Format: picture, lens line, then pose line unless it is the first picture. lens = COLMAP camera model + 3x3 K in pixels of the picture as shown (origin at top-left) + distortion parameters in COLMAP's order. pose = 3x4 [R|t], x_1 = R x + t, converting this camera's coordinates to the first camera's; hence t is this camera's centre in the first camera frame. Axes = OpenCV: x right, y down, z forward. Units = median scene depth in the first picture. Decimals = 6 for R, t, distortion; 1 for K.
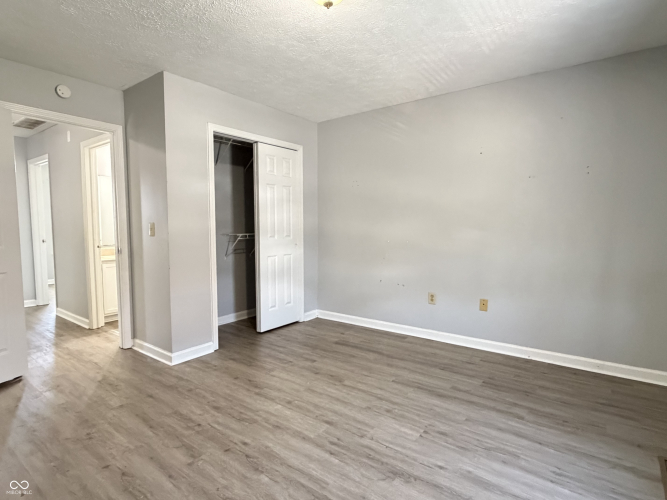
lens RADIAL K [[376.8, 0, 336.2], [0, 376.8, 247.7], [0, 0, 1]] dist [-0.000015, -0.001221]
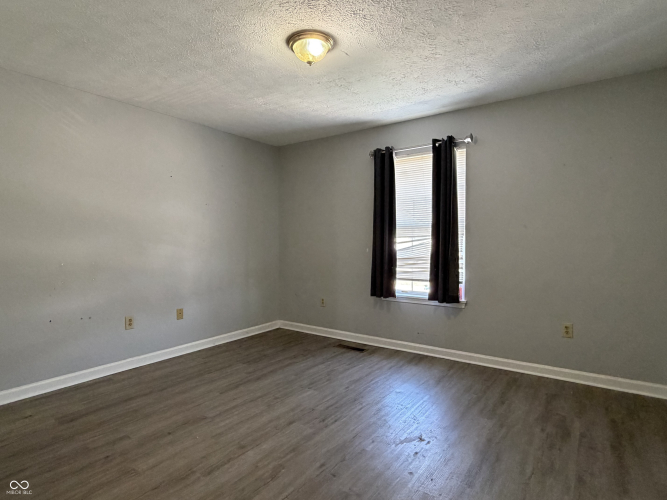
lens RADIAL K [[376.8, 0, 335.2], [0, 376.8, 247.7], [0, 0, 1]] dist [-0.000015, -0.001221]
pose [[-0.053500, -0.017614, 0.998412, -0.920403], [0.068089, 0.997453, 0.021246, -0.041554], [-0.996244, 0.069117, -0.052164, 0.753009]]
